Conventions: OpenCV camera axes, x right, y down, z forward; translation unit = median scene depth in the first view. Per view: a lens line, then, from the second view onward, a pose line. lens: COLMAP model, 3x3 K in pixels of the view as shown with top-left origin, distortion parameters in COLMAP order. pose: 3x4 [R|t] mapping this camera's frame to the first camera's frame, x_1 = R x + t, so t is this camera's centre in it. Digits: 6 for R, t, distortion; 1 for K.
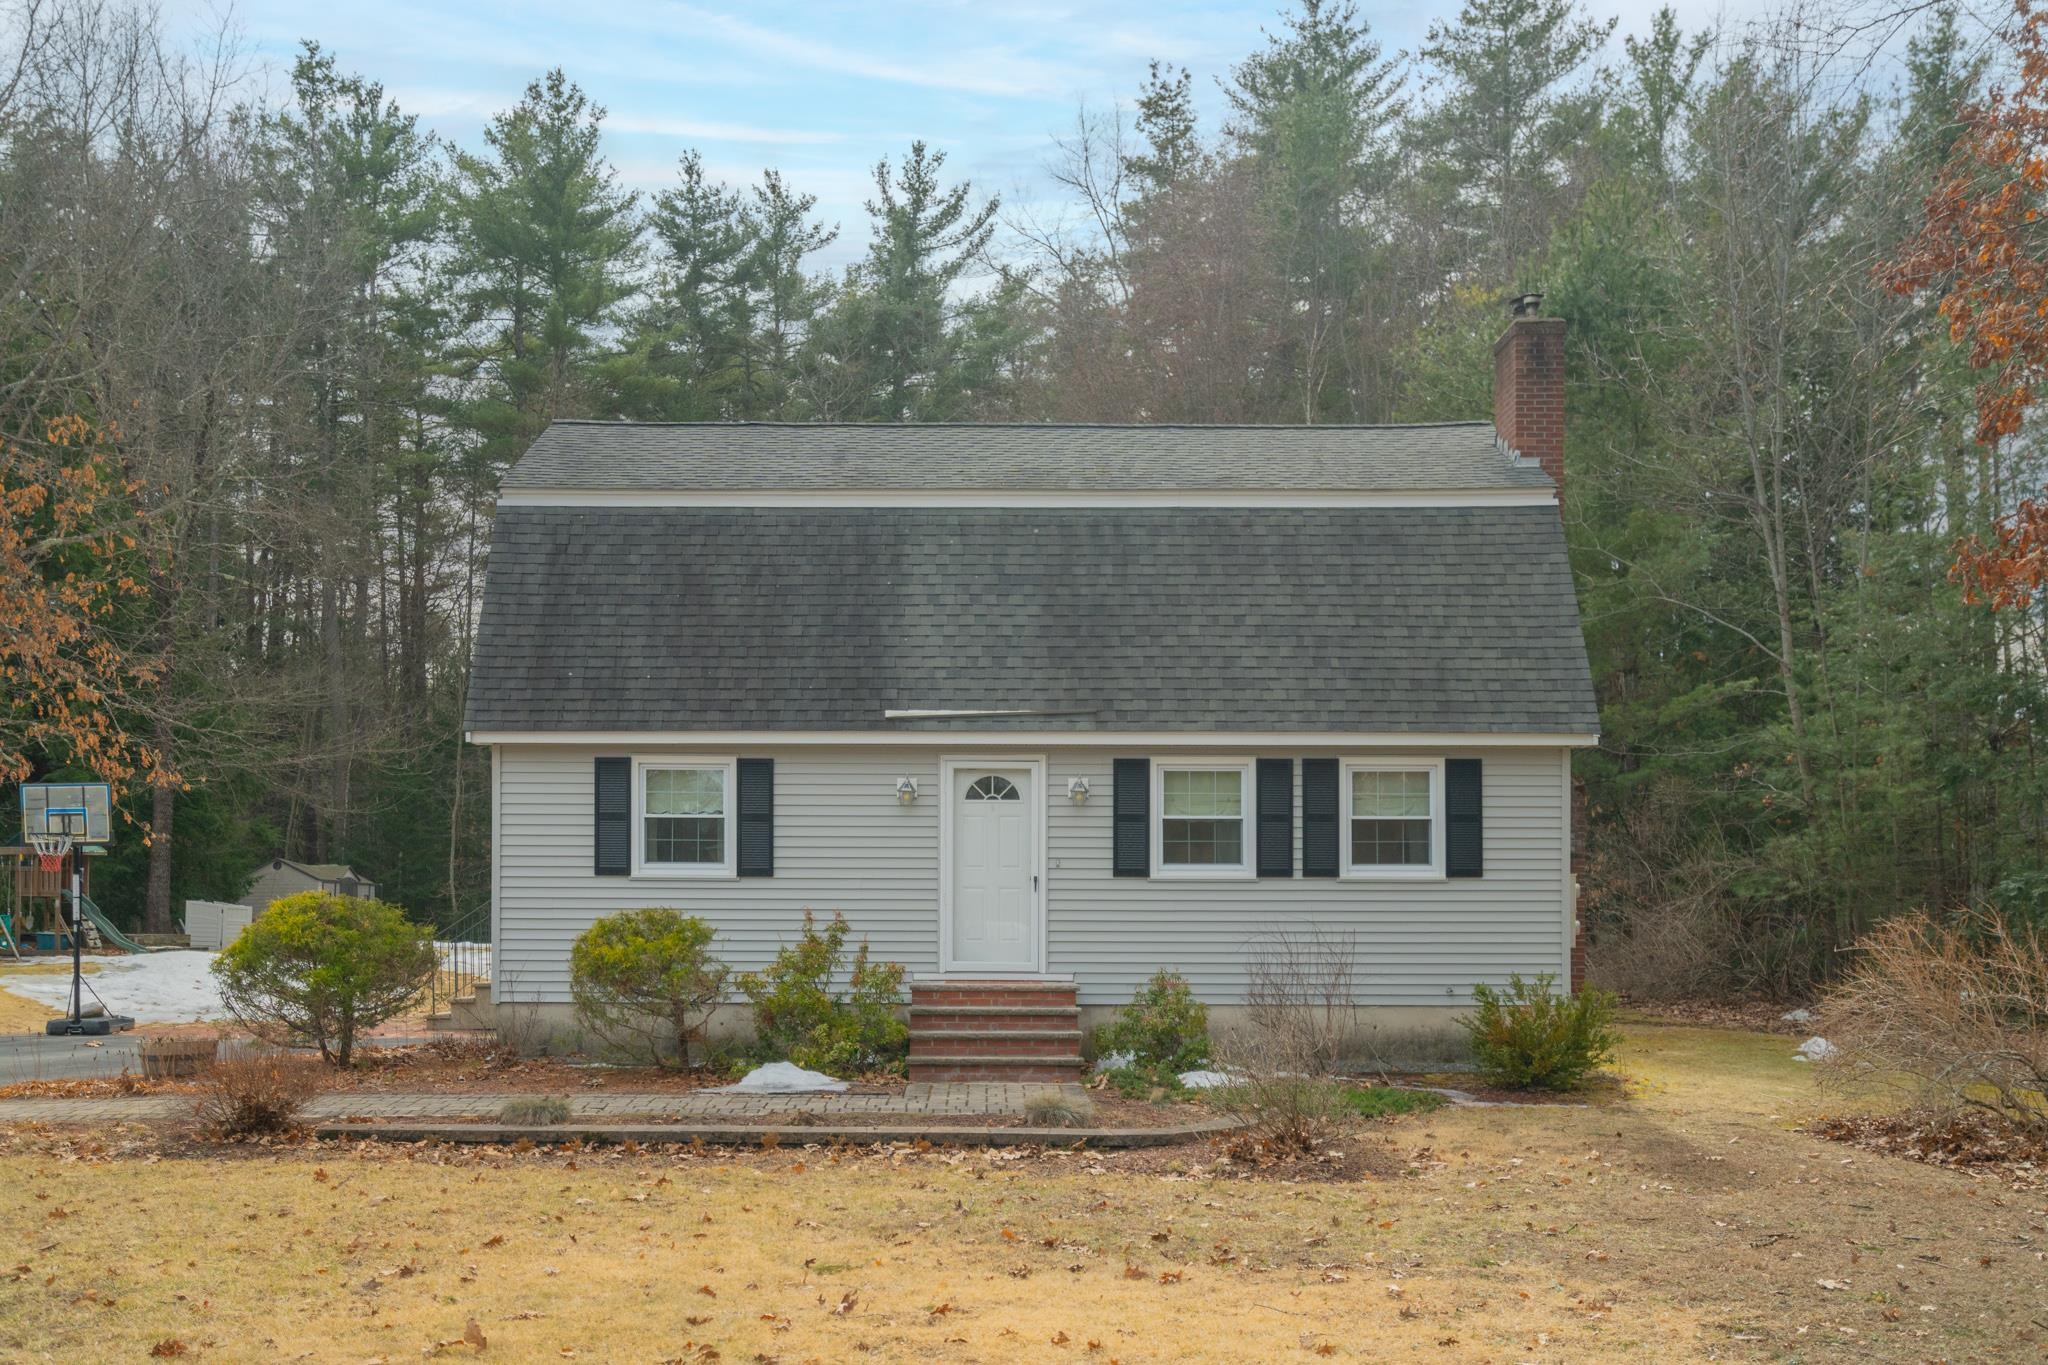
lens RADIAL K [[1963.8, 0, 1023.2], [0, 1963.8, 679.8], [0, 0, 1]] dist [-0.011445, 0.000000]
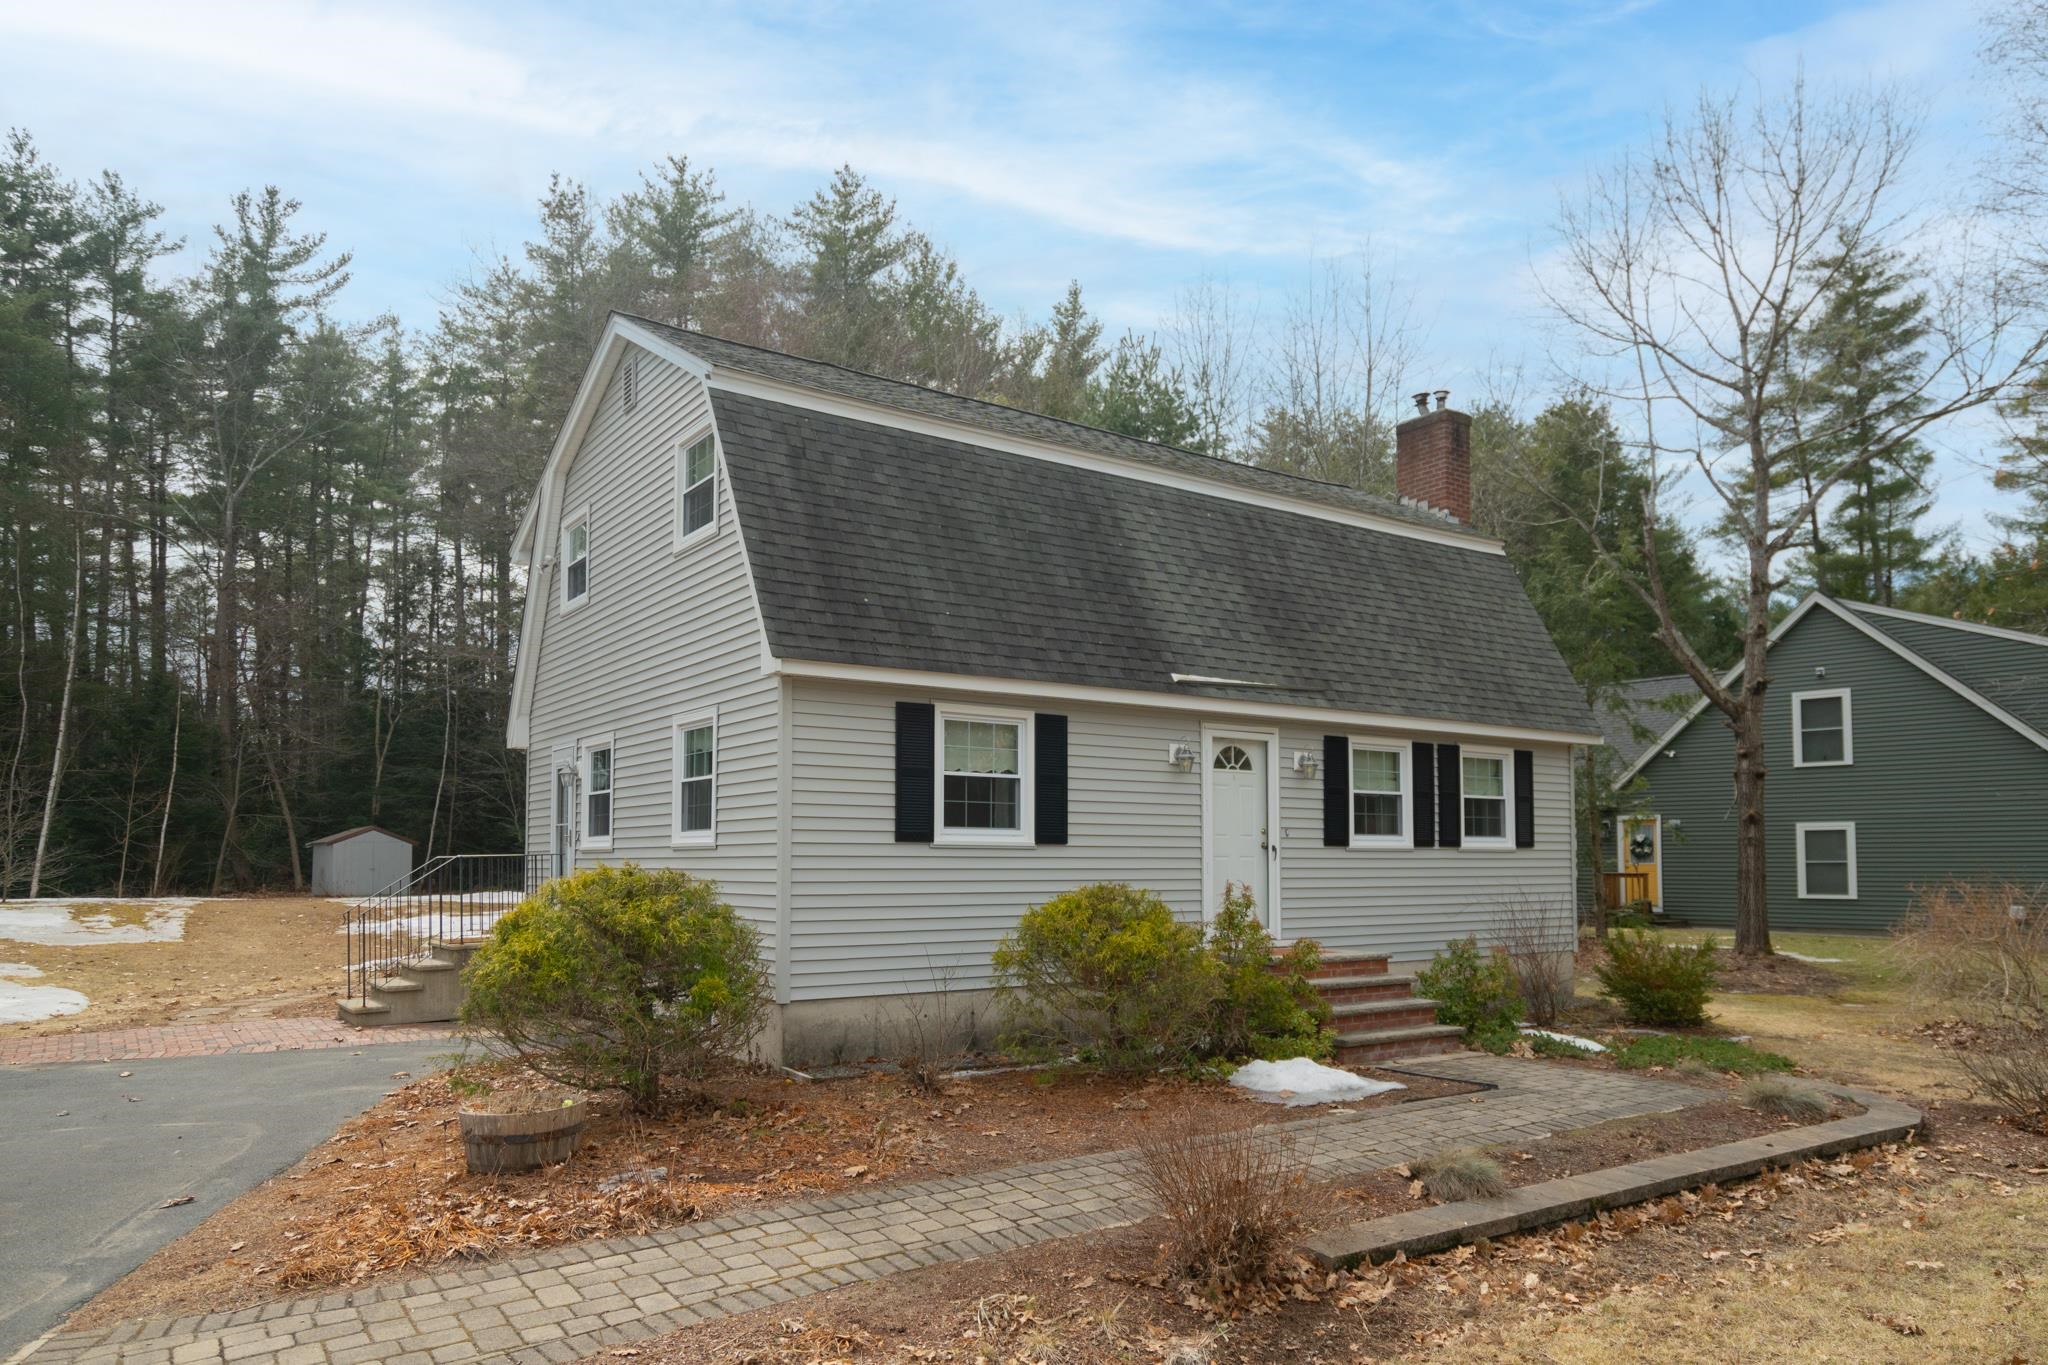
lens RADIAL K [[1315.6, 0, 1023.4], [0, 1315.6, 688.9], [0, 0, 1]] dist [0.003579, 0.003277]
pose [[0.815843, 0.072709, 0.573684, -0.498780], [-0.067520, 0.997256, -0.030372, 0.047606], [-0.574317, -0.013956, 0.818514, 0.506956]]
